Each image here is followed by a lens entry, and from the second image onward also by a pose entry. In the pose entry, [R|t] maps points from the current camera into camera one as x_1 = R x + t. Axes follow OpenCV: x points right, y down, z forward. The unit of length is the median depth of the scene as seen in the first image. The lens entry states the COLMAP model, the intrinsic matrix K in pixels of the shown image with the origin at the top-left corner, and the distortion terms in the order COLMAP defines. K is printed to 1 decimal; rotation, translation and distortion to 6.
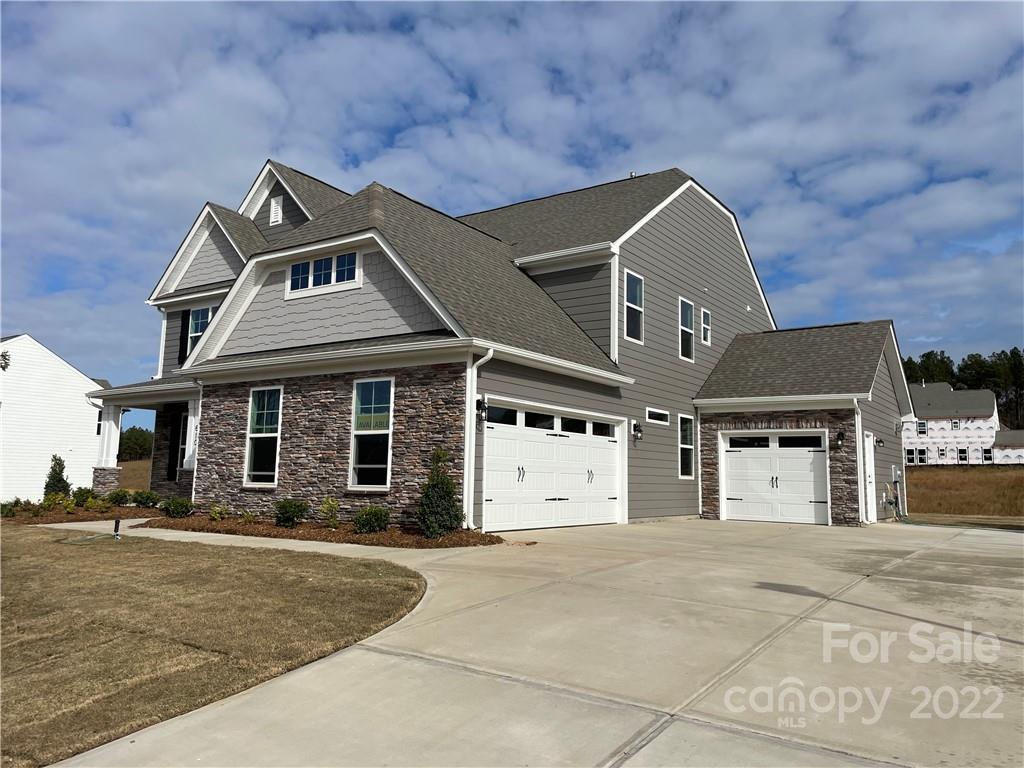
lens RADIAL K [[771.7, 0, 514.2], [0, 771.7, 376.2], [0, 0, 1]] dist [0.105188, -0.137578]
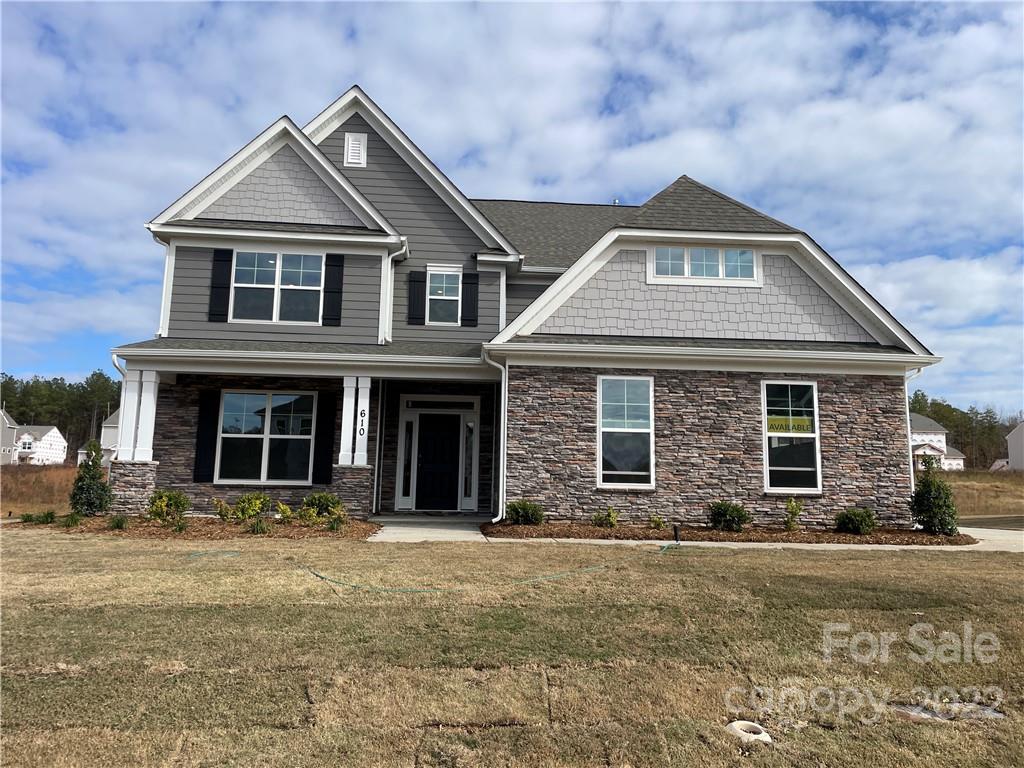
lens RADIAL K [[771.7, 0, 514.2], [0, 771.7, 376.2], [0, 0, 1]] dist [0.105188, -0.137578]
pose [[0.781630, 0.092402, 0.616860, -1.020527], [-0.085010, 0.995519, -0.041406, 0.064508], [-0.617922, -0.020075, 0.785983, 0.401364]]
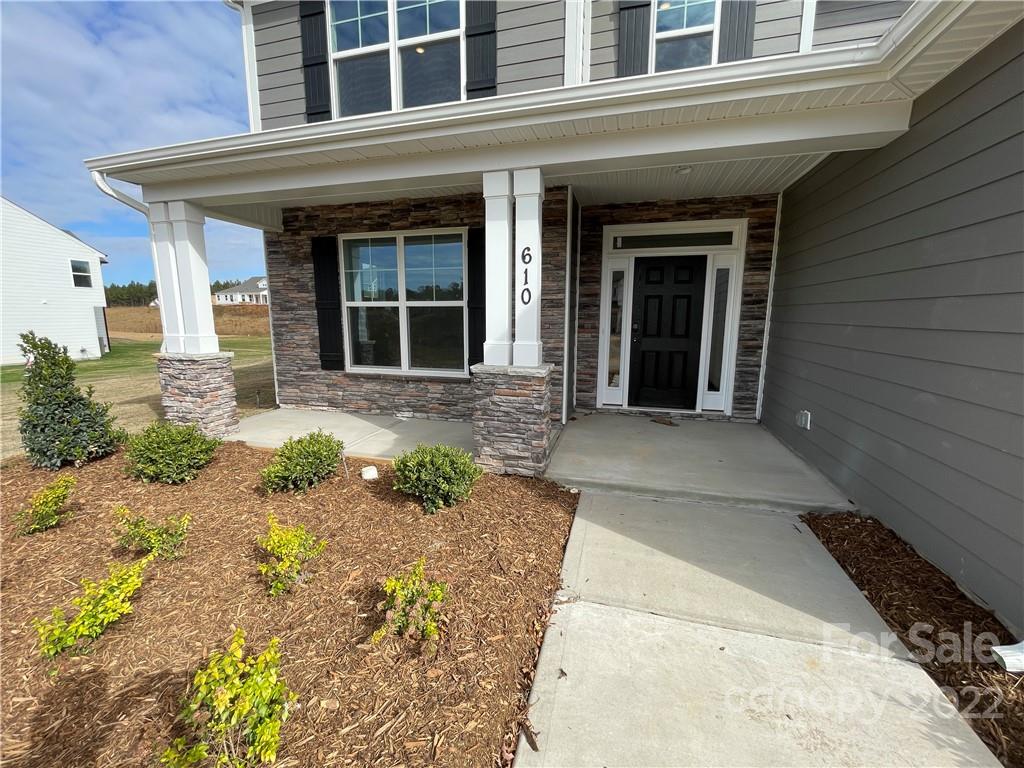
lens RADIAL K [[413.1, 0, 513.3], [0, 413.1, 382.4], [0, 0, 1]] dist [-0.001997, -0.000133]
pose [[0.944477, -0.068871, 0.321279, -0.632595], [-0.027503, 0.957785, 0.286166, 0.090258], [-0.327425, -0.279113, 0.902712, 1.086732]]
